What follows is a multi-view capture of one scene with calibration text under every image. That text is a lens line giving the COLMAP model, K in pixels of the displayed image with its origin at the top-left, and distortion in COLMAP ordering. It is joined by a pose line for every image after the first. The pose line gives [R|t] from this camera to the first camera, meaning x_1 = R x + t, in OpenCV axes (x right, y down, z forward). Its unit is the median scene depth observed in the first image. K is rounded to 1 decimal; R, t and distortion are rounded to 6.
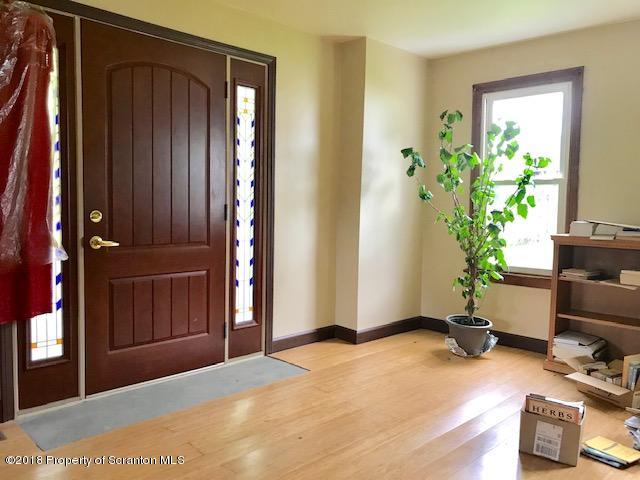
lens RADIAL K [[515.8, 0, 320.0], [0, 515.8, 240.0], [0, 0, 1]] dist [-0.002497, 0.000180]
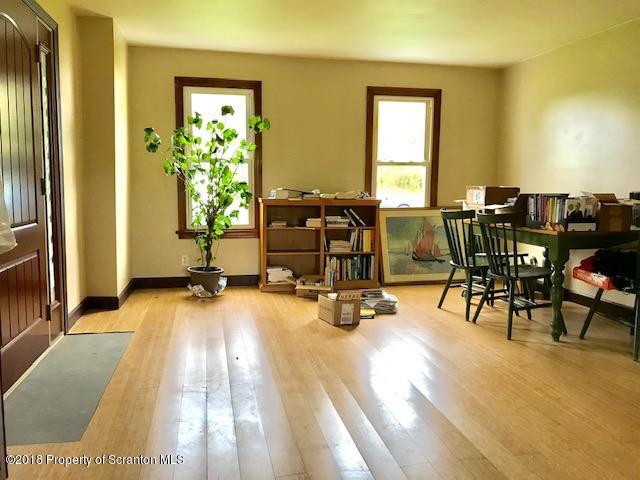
lens RADIAL K [[530.6, 0, 320.0], [0, 530.6, 240.0], [0, 0, 1]] dist [0.003279, 0.007803]
pose [[0.546904, -0.098337, 0.831400, -0.671820], [0.053399, 0.995153, 0.082580, -0.010073], [-0.835490, -0.000767, 0.549505, 0.049880]]
